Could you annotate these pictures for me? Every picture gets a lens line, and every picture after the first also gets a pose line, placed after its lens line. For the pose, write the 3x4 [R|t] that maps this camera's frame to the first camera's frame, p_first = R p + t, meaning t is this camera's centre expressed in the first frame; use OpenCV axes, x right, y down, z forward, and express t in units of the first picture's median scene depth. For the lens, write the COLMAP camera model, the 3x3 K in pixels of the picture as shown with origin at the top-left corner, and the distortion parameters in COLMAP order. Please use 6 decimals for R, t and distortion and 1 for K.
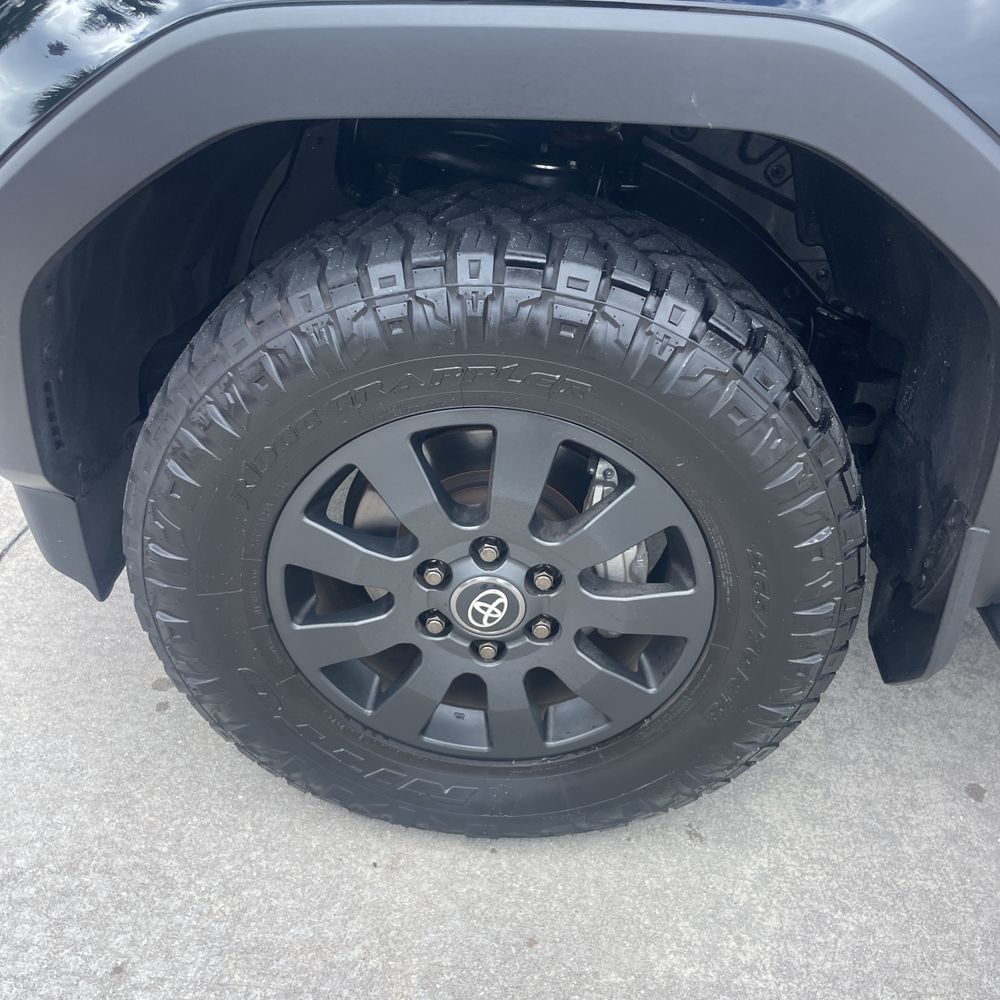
lens RADIAL K [[1015.1, 0, 497.4], [0, 1015.1, 486.1], [0, 0, 1]] dist [0.084987, -0.132420]
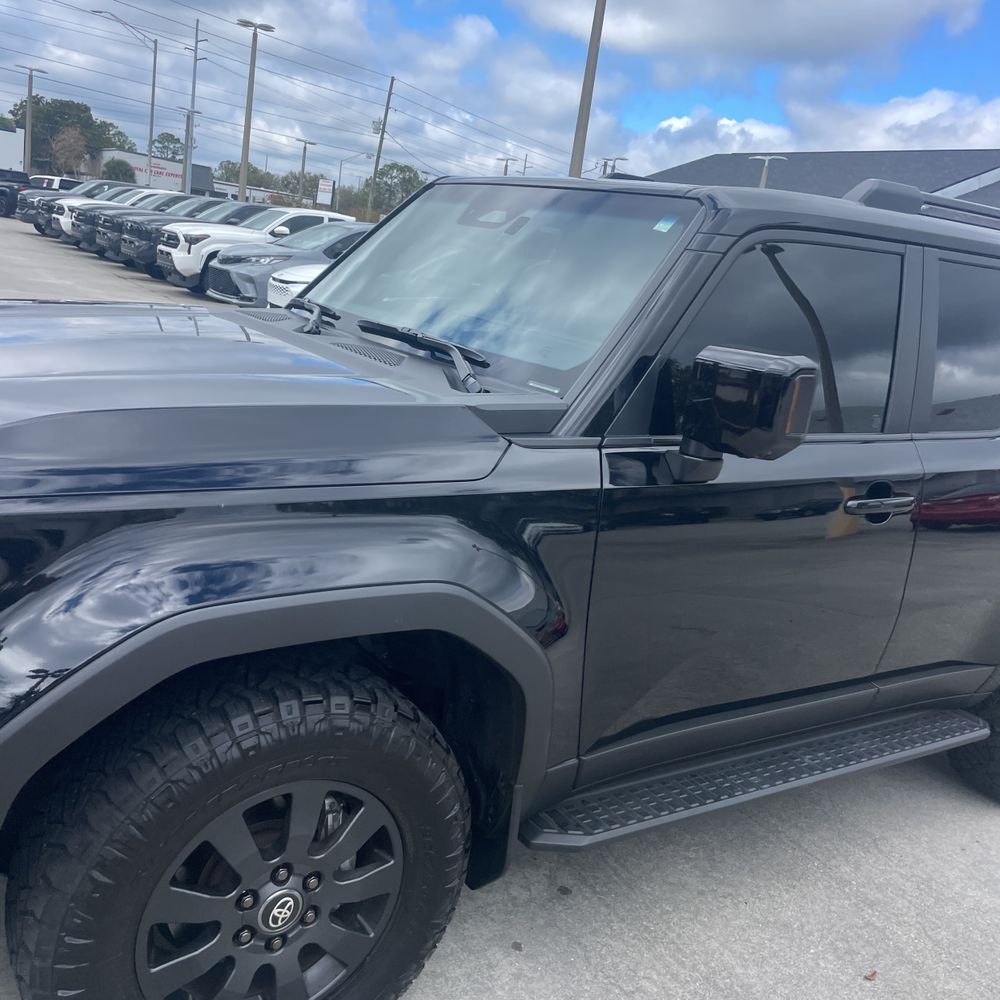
lens RADIAL K [[1015.1, 0, 497.4], [0, 1015.1, 486.1], [0, 0, 1]] dist [0.084987, -0.132420]
pose [[0.793526, -0.066485, 0.604894, -0.675450], [0.230978, 0.952534, -0.198312, -0.118951], [-0.562997, 0.297083, 0.771217, -0.635289]]
